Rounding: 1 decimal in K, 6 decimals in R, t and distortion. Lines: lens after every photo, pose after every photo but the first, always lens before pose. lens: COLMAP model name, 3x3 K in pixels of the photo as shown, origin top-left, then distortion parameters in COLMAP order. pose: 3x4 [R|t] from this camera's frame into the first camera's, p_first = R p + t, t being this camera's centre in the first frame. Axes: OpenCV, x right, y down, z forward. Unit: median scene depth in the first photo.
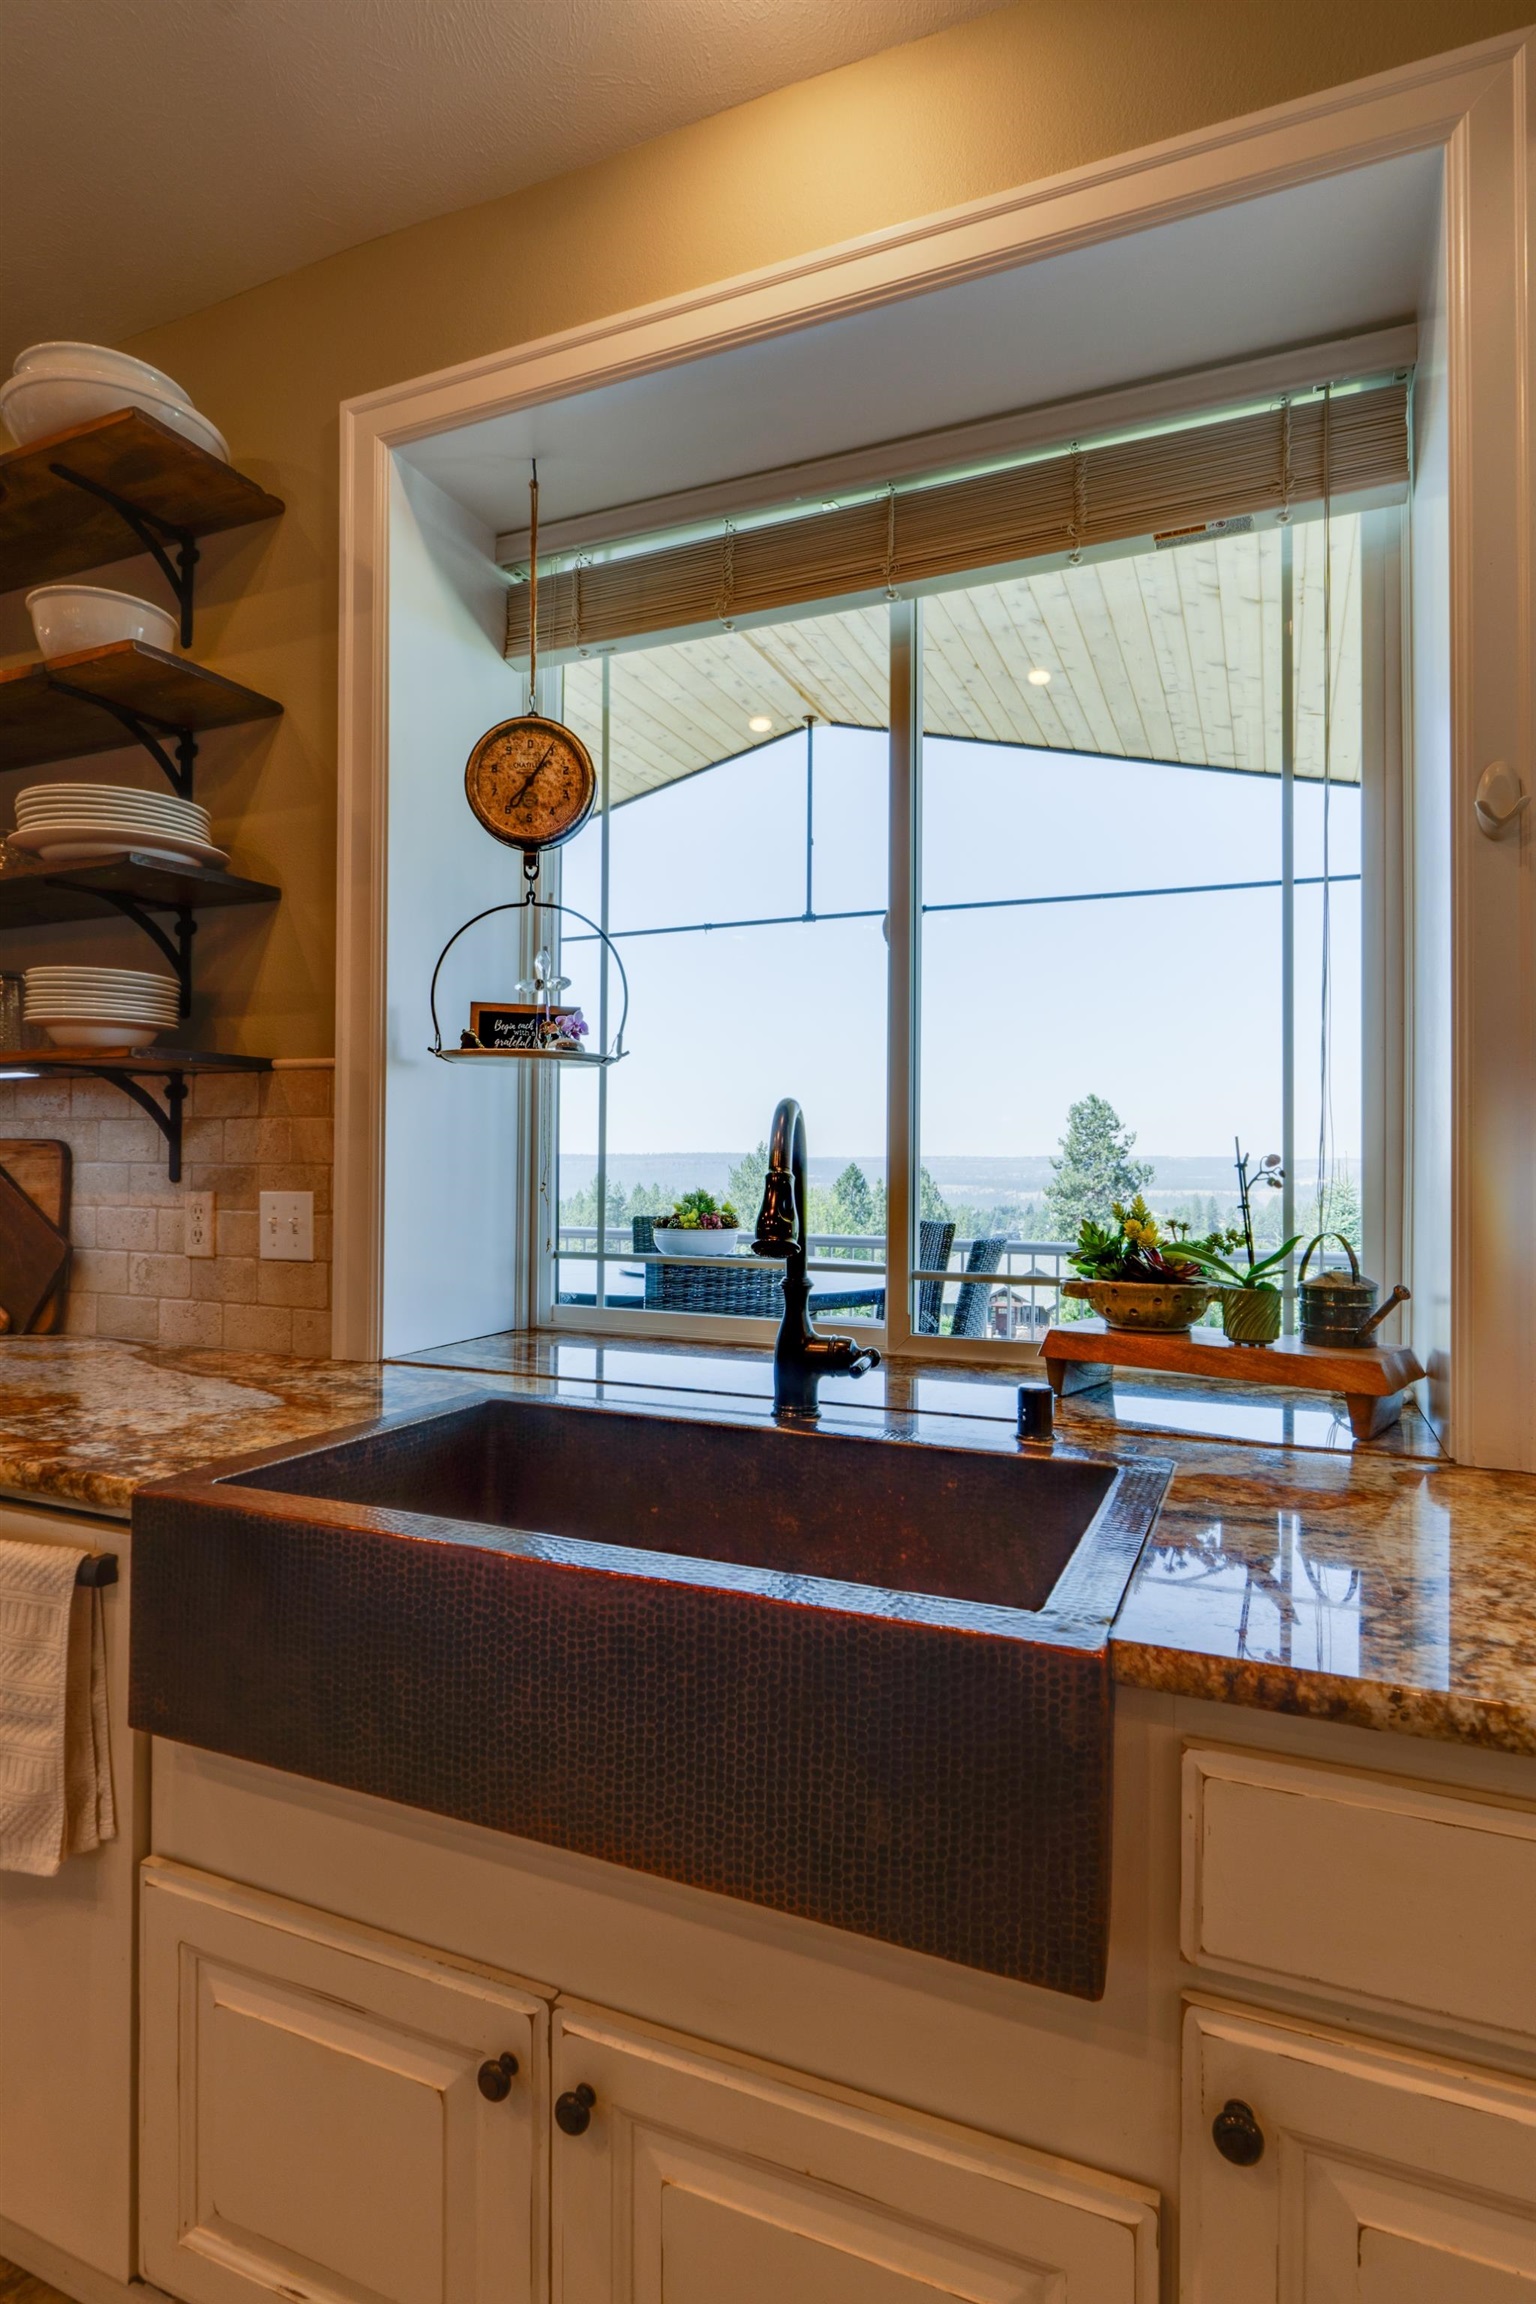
lens RADIAL K [[1178.9, 0, 768.0], [0, 1178.9, 1152.0], [0, 0, 1]] dist [-0.000953, -0.000015]
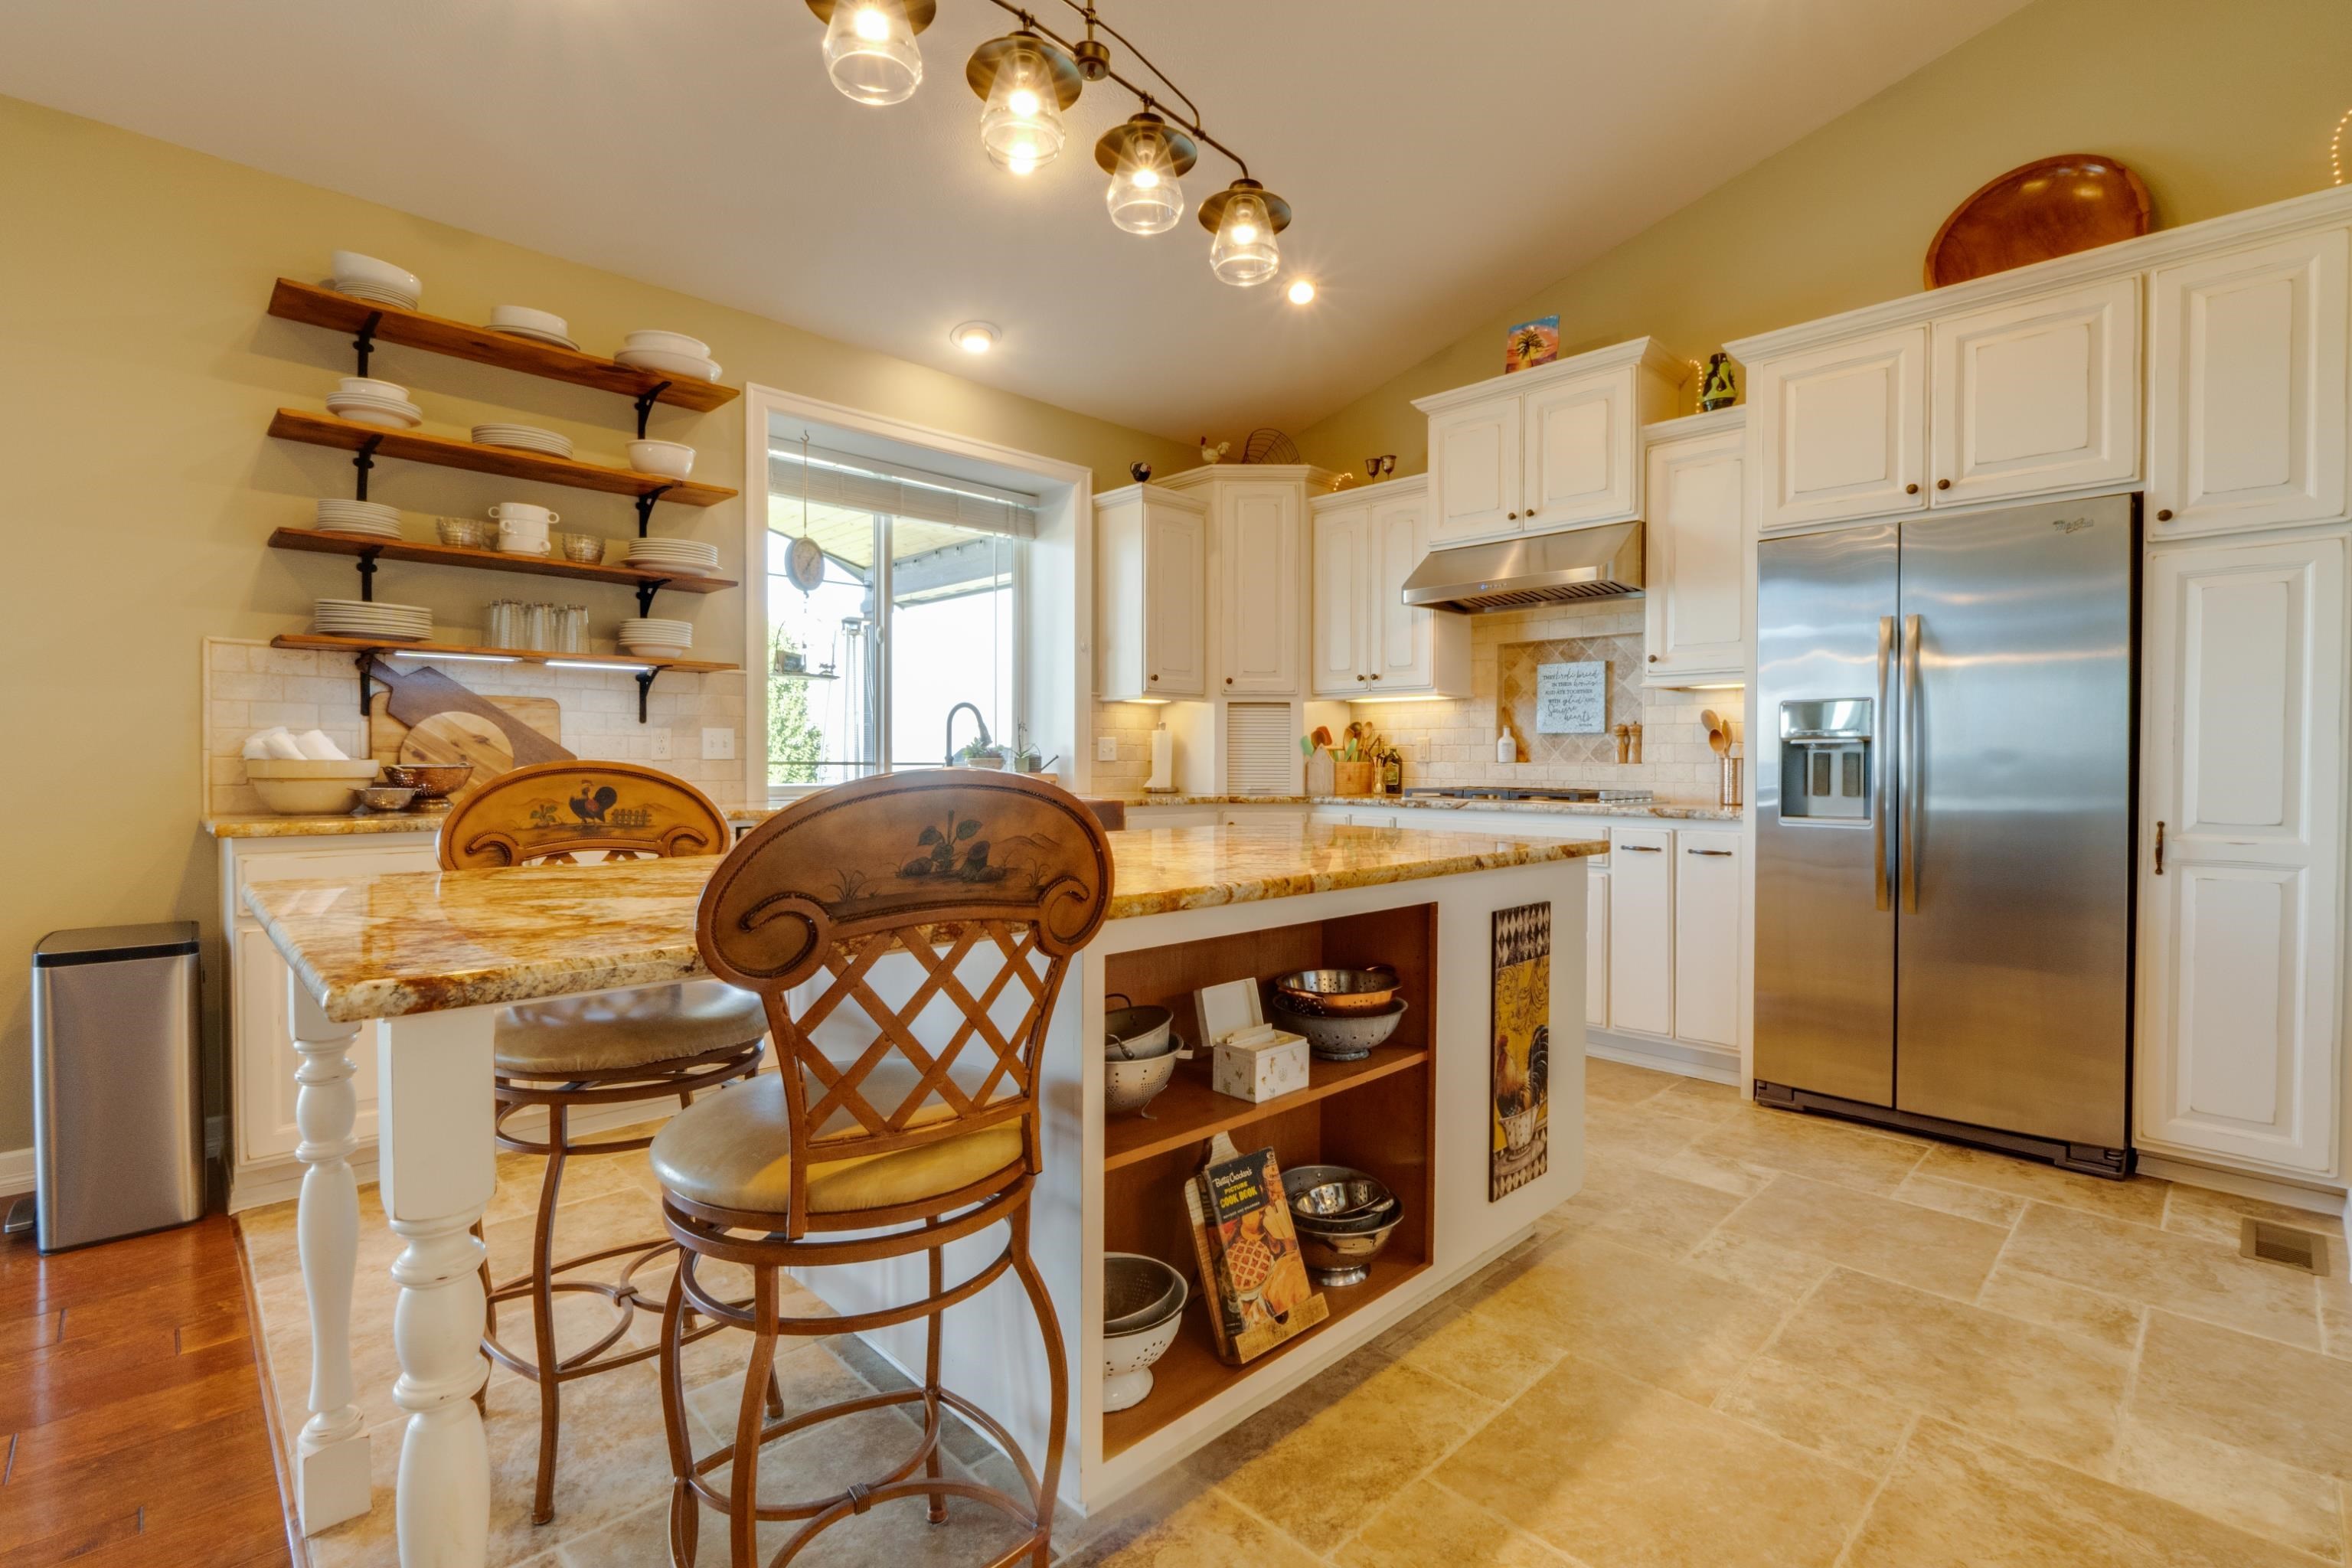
lens RADIAL K [[1064.9, 0, 1176.7], [0, 1064.9, 776.9], [0, 0, 1]] dist [-0.010460, -0.000176]
pose [[0.380633, -0.020604, 0.924497, -1.914278], [-0.012144, 0.999554, 0.027277, 0.059110], [-0.924646, -0.021610, 0.380213, -0.552360]]
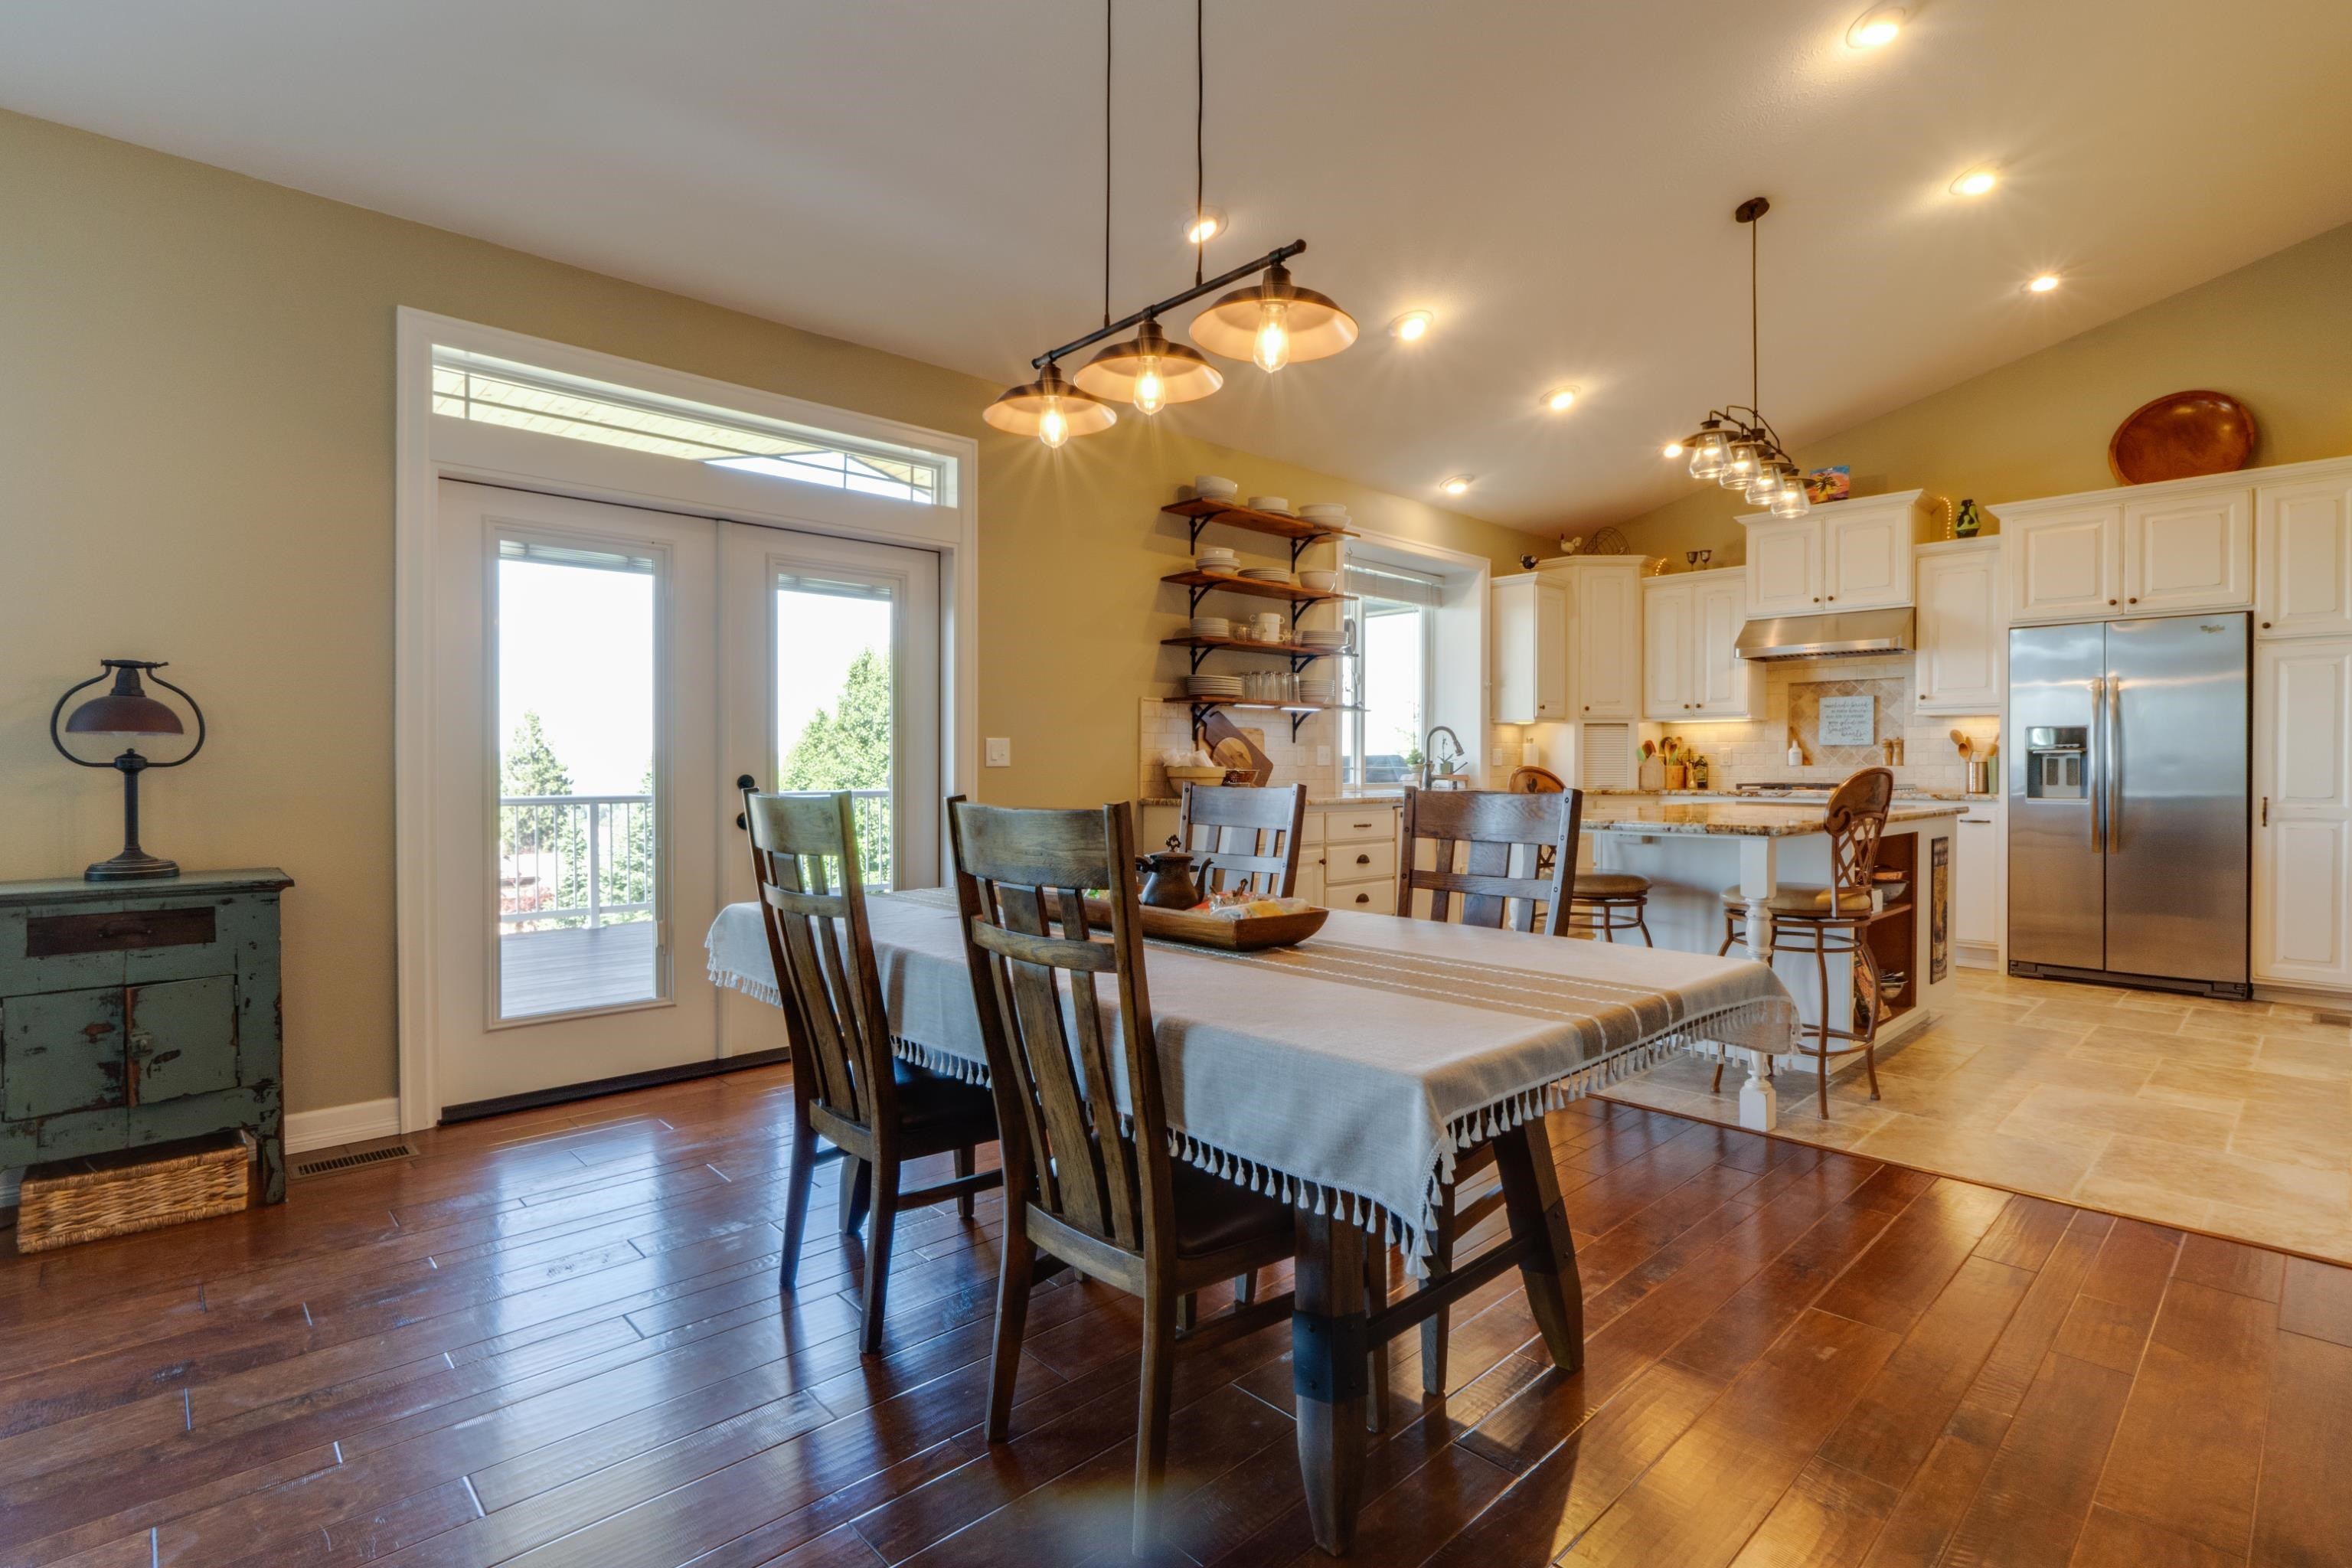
lens RADIAL K [[1111.0, 0, 1176.6], [0, 1111.0, 777.3], [0, 0, 1]] dist [-0.010830, -0.000160]
pose [[0.400362, -0.017800, 0.916184, -3.543163], [-0.007675, 0.999711, 0.022777, 0.054612], [-0.916325, -0.016151, 0.400110, 0.094228]]
